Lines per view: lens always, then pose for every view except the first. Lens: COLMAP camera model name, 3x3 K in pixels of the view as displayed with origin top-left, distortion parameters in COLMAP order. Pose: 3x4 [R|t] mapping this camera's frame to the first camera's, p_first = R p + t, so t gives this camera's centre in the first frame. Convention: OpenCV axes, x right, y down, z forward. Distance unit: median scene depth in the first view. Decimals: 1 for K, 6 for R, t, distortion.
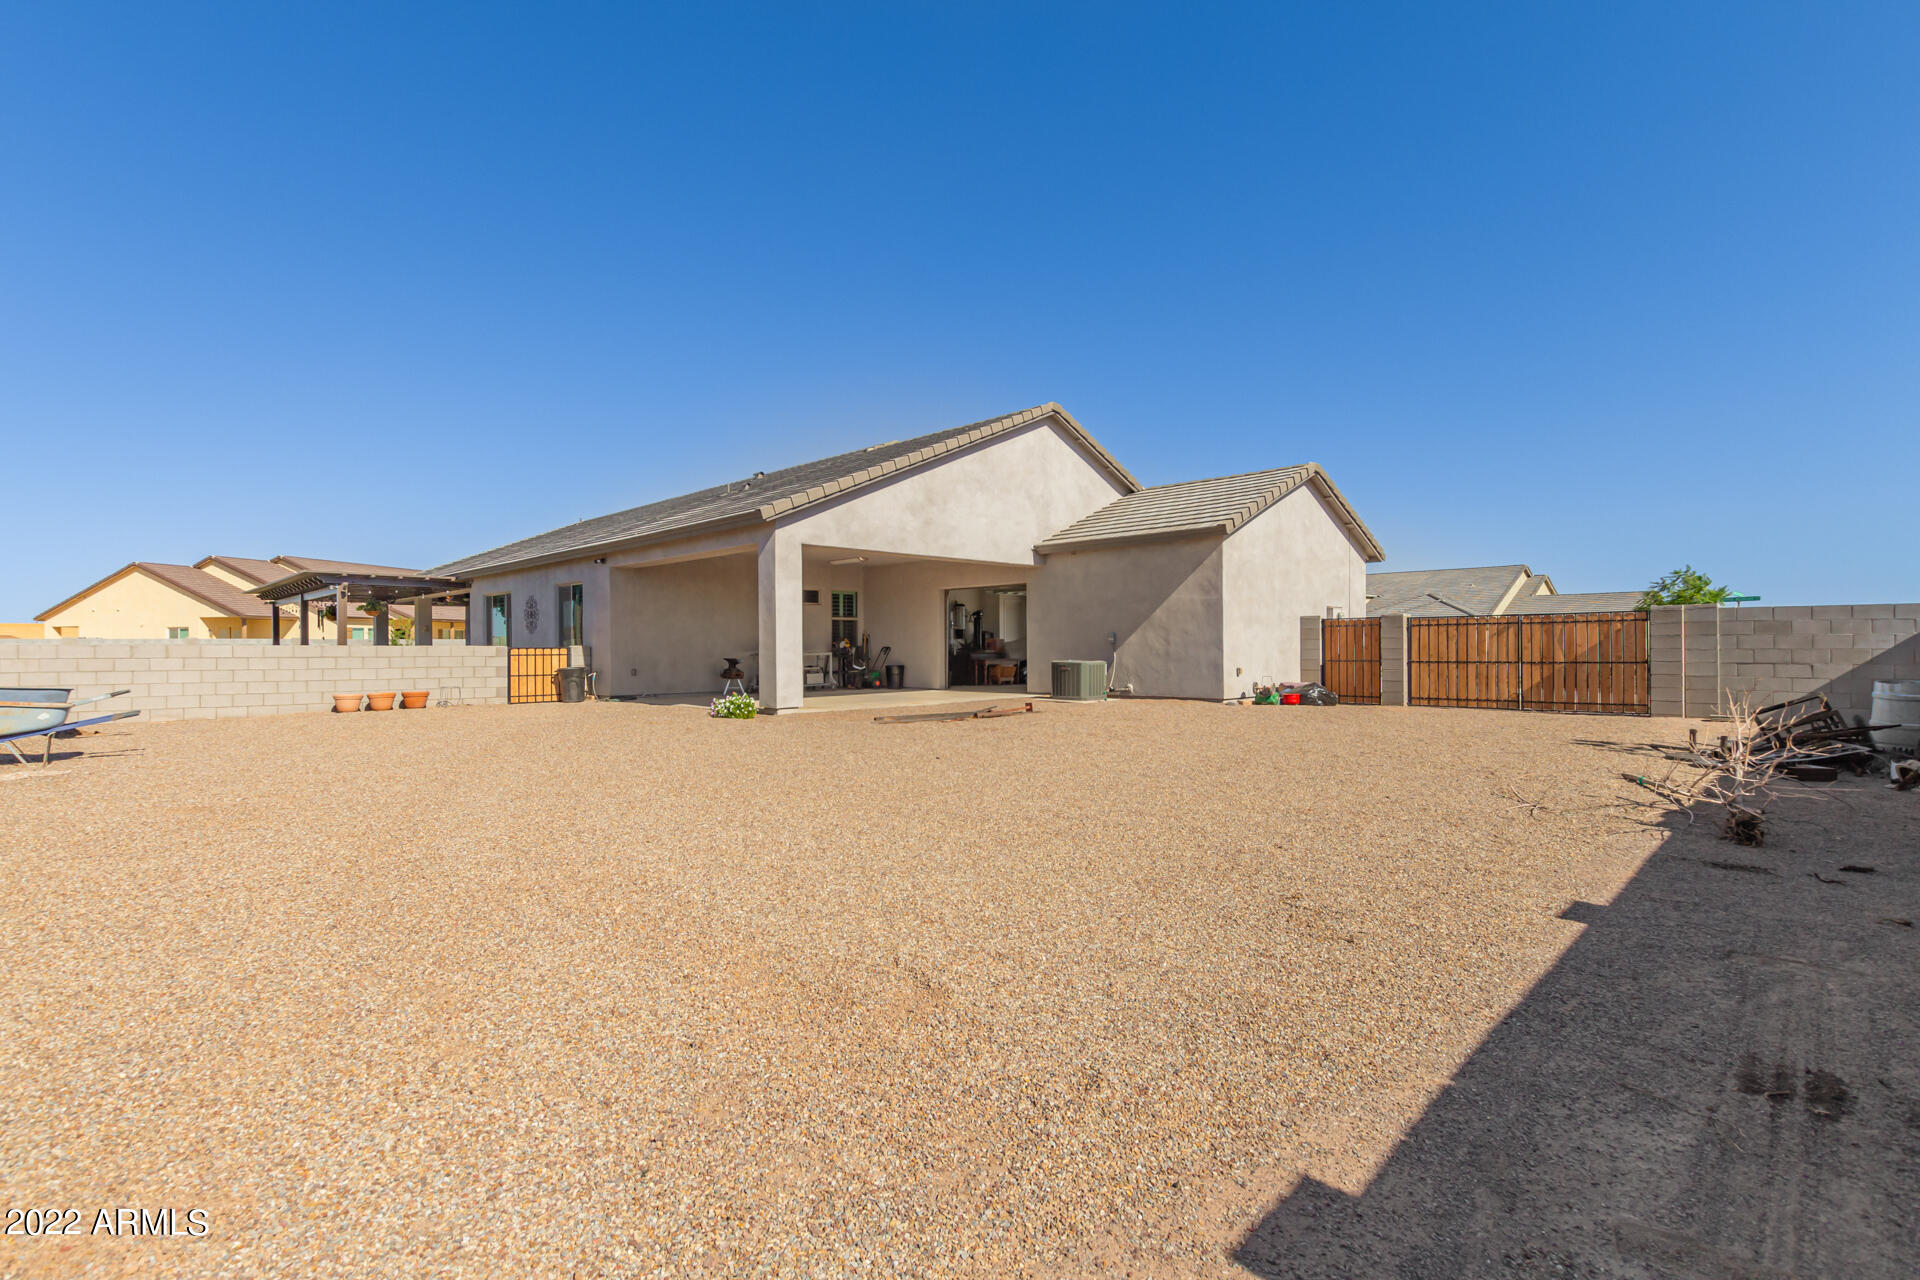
lens RADIAL K [[894.8, 0, 963.0], [0, 894.8, 645.4], [0, 0, 1]] dist [0.003668, 0.000560]
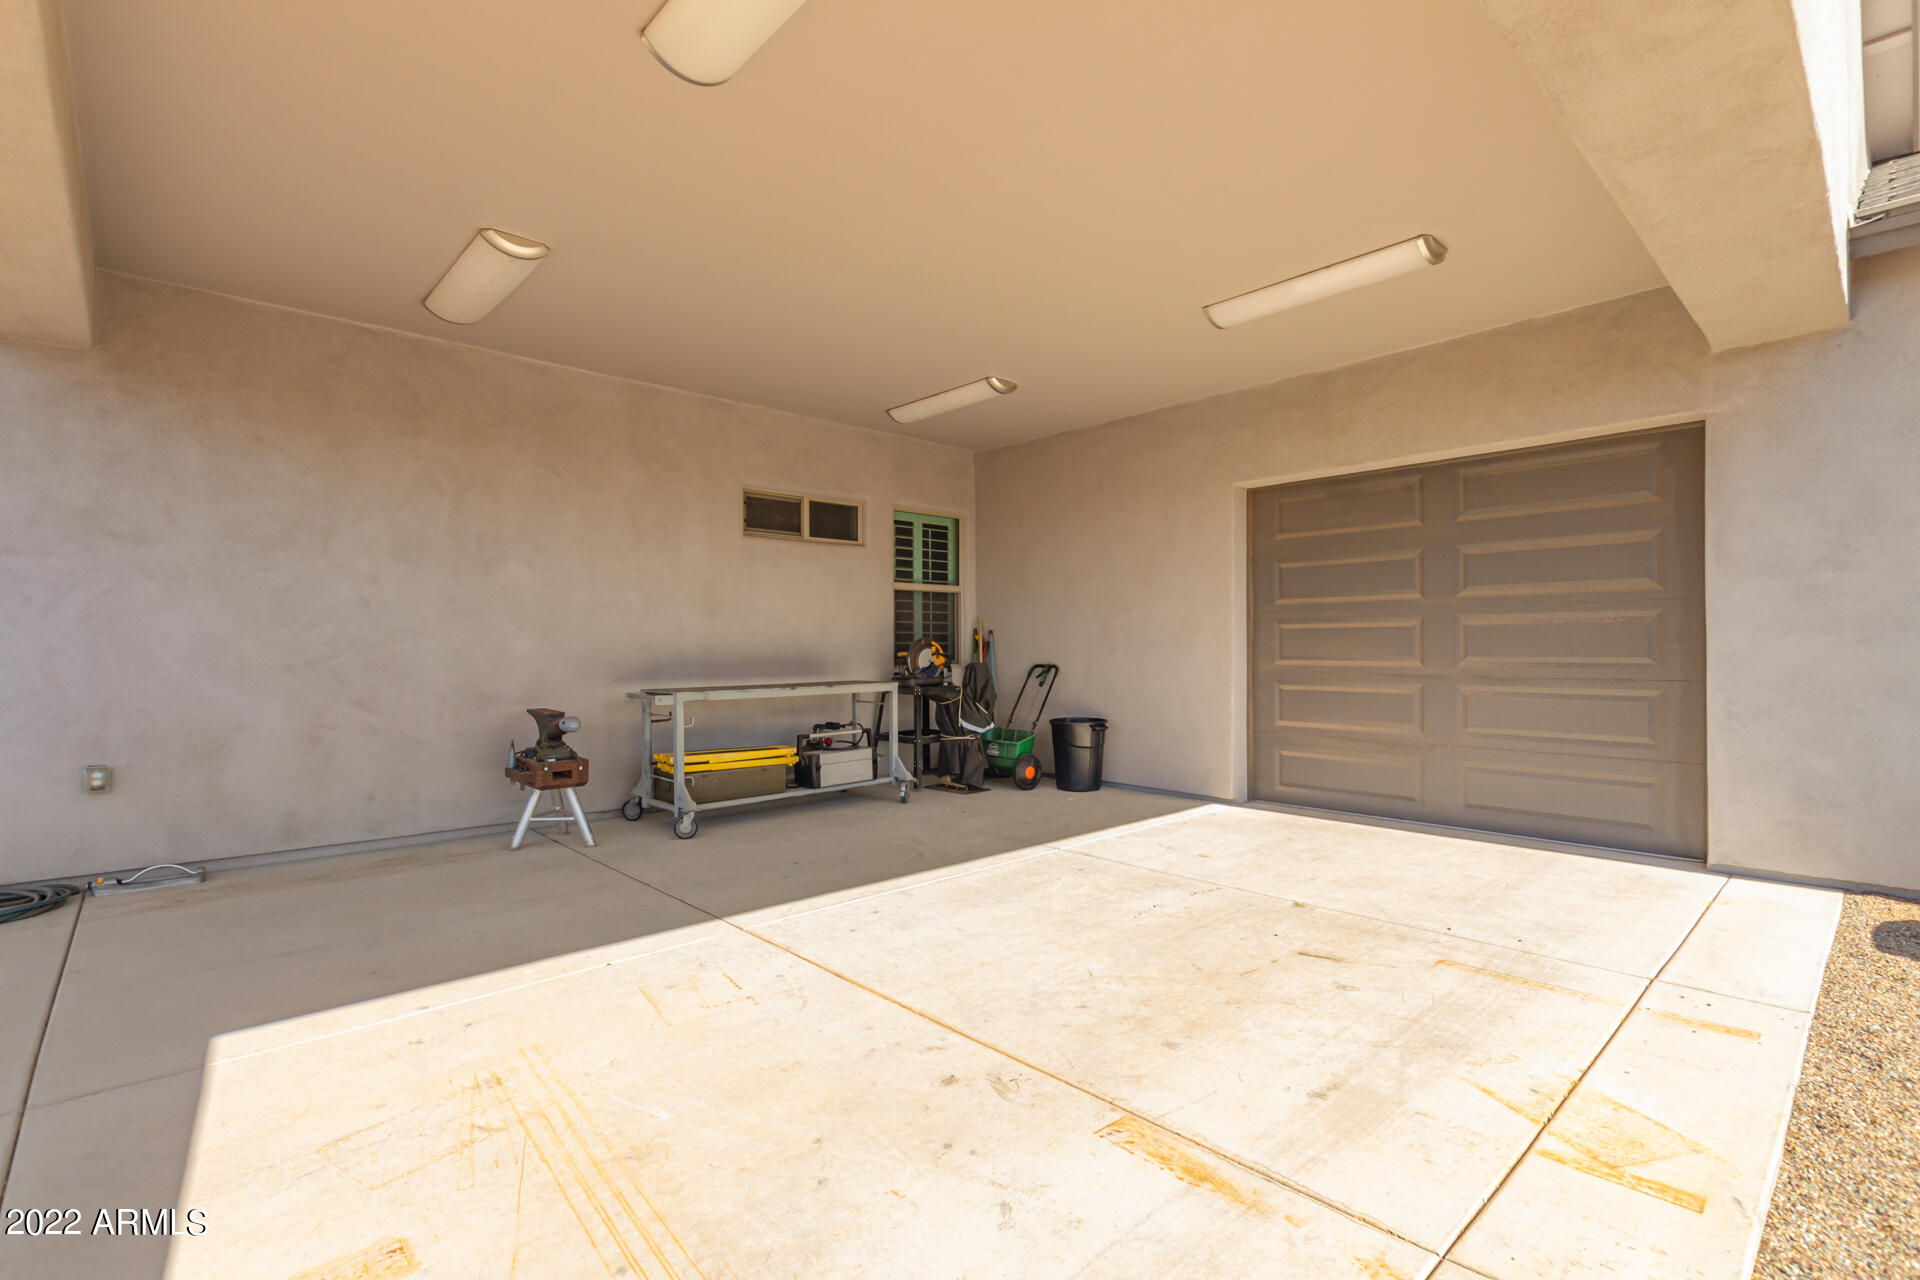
lens RADIAL K [[894.8, 0, 963.0], [0, 894.8, 645.4], [0, 0, 1]] dist [0.003668, 0.000560]
pose [[0.998946, -0.001001, -0.045890, -0.103492], [0.000913, 0.999998, -0.001954, -0.005081], [0.045892, 0.001910, 0.998945, 0.648331]]
